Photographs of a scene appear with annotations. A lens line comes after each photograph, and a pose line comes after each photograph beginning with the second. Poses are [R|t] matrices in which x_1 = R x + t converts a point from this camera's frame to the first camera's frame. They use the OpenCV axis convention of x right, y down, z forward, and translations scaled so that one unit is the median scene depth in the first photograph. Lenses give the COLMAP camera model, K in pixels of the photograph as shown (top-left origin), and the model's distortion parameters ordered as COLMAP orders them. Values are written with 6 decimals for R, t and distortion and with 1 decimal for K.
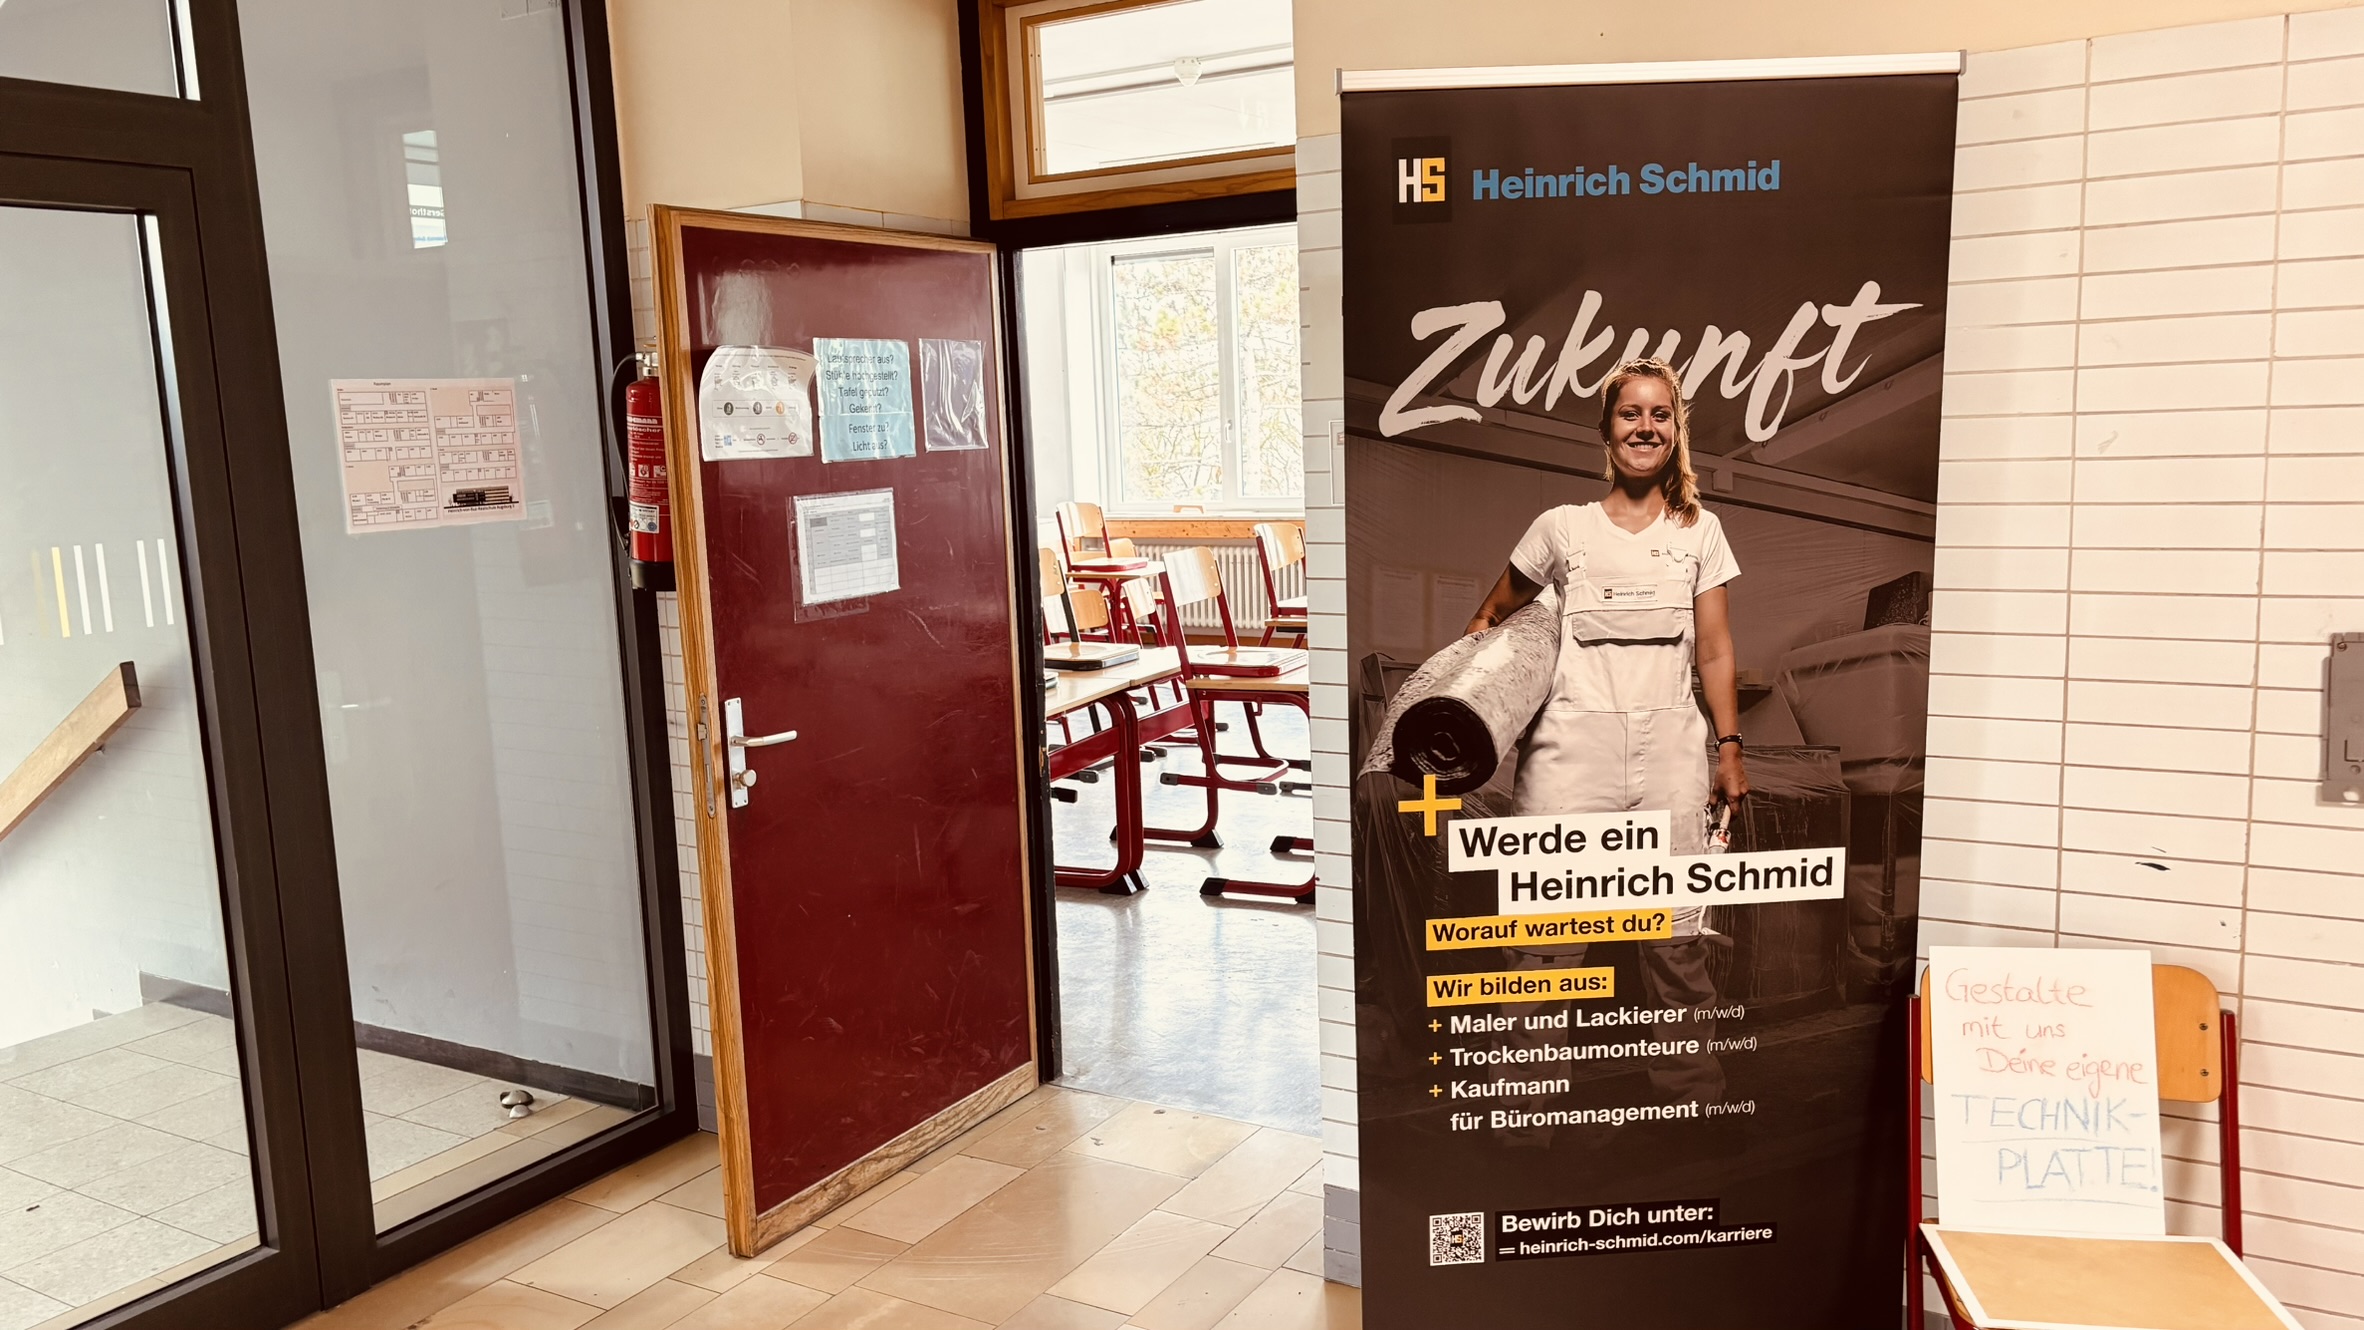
lens RADIAL K [[1808.4, 0, 1183.3], [0, 1808.4, 664.6], [0, 0, 1]] dist [0.008497, 0.000296]
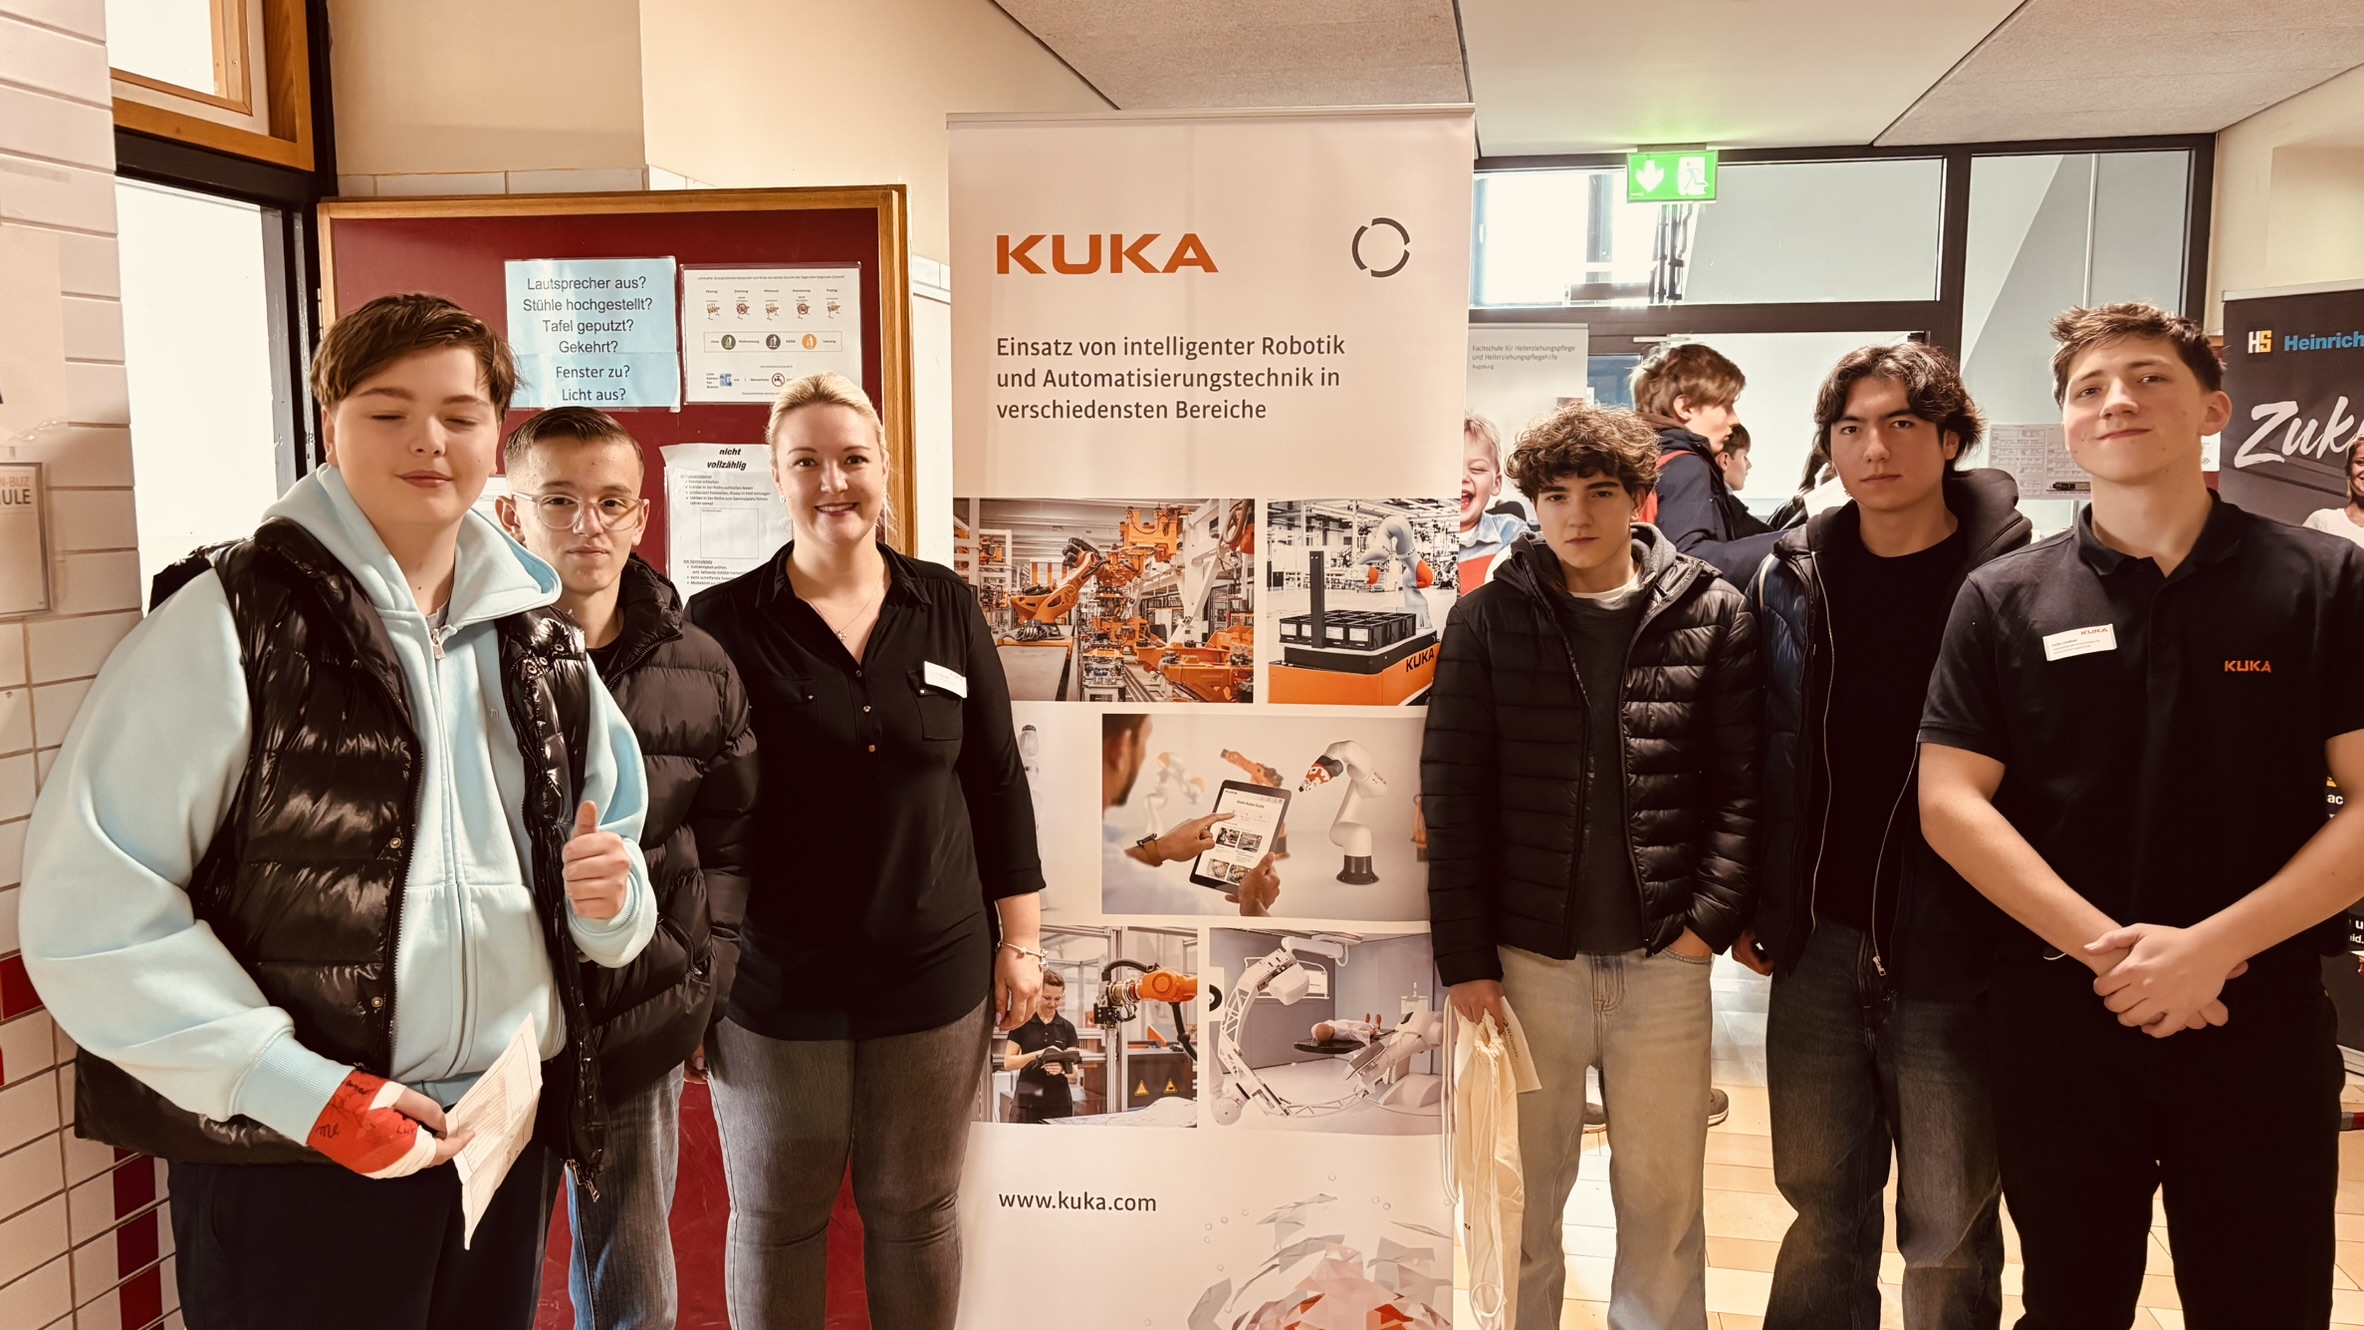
lens RADIAL K [[1808.4, 0, 1194.5], [0, 1808.4, 661.5], [0, 0, 1]] dist [0.008497, 0.000296]
pose [[0.355012, 0.149731, -0.922793, 1.592248], [-0.163985, 0.981760, 0.096212, 0.081208], [0.920367, 0.117168, 0.373090, -0.789610]]
